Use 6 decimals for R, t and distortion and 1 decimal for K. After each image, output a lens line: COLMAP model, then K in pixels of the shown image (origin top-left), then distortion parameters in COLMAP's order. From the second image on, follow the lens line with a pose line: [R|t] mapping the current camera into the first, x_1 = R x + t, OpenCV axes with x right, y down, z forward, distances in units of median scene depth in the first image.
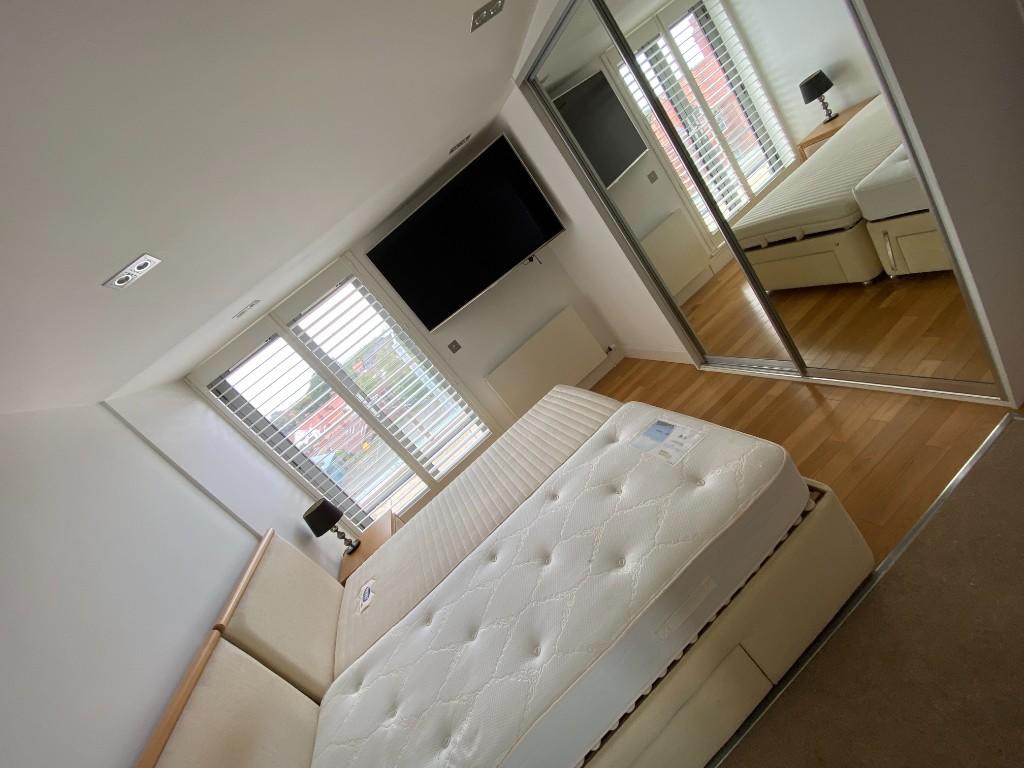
lens RADIAL K [[431.8, 0, 509.0], [0, 431.8, 383.1], [0, 0, 1]] dist [0.036229, -0.030414]
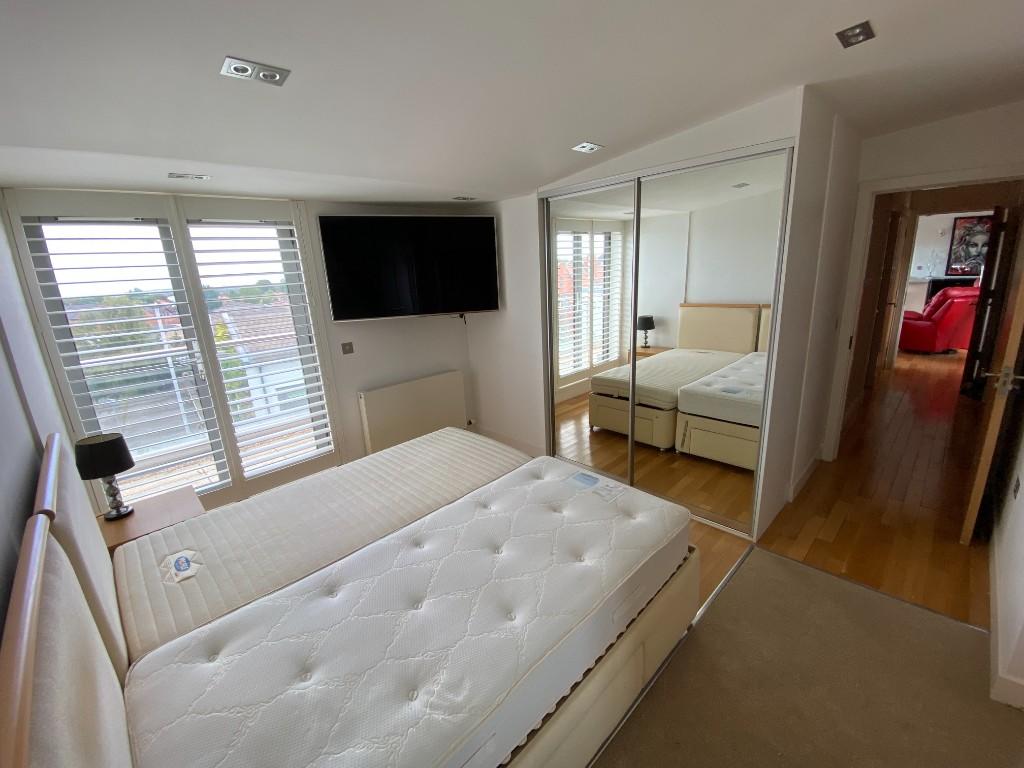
lens RADIAL K [[431.8, 0, 509.0], [0, 431.8, 383.1], [0, 0, 1]] dist [0.036229, -0.030414]
pose [[0.761939, 0.468229, 0.447448, -0.359281], [-0.345628, 0.878249, -0.330484, 0.250424], [-0.547714, 0.097159, 0.831005, 0.040787]]
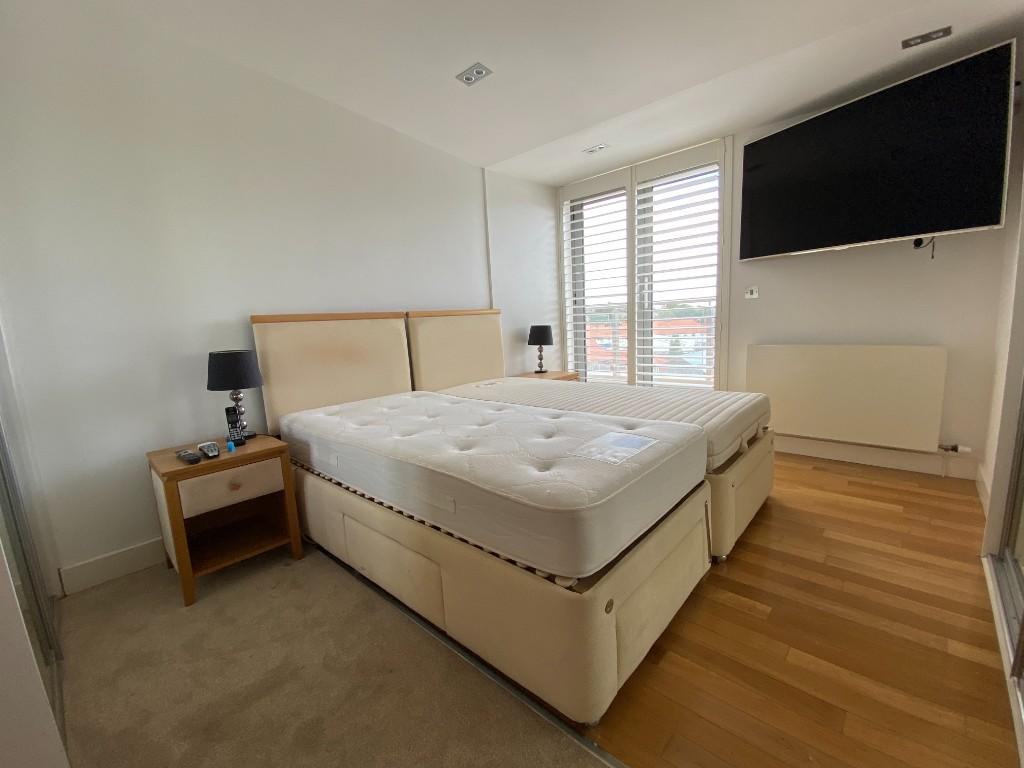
lens RADIAL K [[431.8, 0, 509.0], [0, 431.8, 383.1], [0, 0, 1]] dist [0.036229, -0.030414]
pose [[0.377711, 0.688211, -0.619435, 0.492062], [-0.517140, 0.711723, 0.475411, -0.173380], [0.768050, 0.140767, 0.624728, 0.200372]]
